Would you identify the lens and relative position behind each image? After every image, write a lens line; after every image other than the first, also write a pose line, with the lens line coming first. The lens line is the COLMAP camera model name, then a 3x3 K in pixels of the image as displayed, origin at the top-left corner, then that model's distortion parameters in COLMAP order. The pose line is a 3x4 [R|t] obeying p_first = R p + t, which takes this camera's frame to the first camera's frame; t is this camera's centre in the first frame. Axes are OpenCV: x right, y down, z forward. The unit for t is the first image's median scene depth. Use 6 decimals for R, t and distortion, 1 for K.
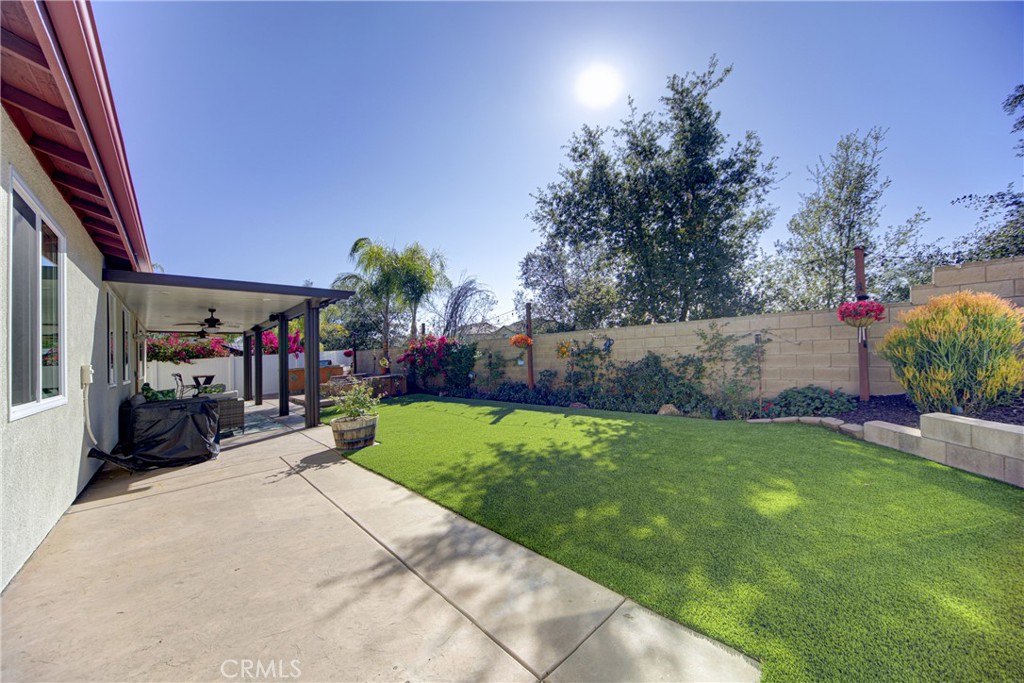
lens RADIAL K [[360.2, 0, 512.3], [0, 360.2, 331.1], [0, 0, 1]] dist [0.000111, 0.000066]
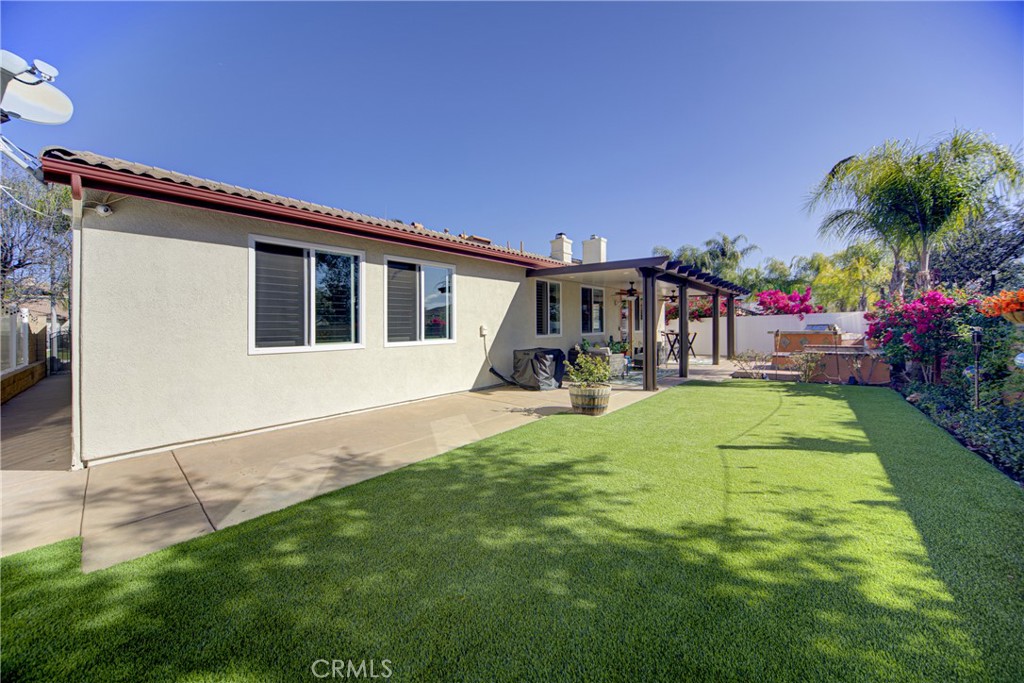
lens RADIAL K [[360.2, 0, 512.3], [0, 360.2, 331.1], [0, 0, 1]] dist [0.000111, 0.000066]
pose [[0.112668, 0.066321, -0.991417, 0.831784], [0.060848, 0.995437, 0.073505, -0.017328], [0.991768, -0.068607, 0.108119, 0.958333]]
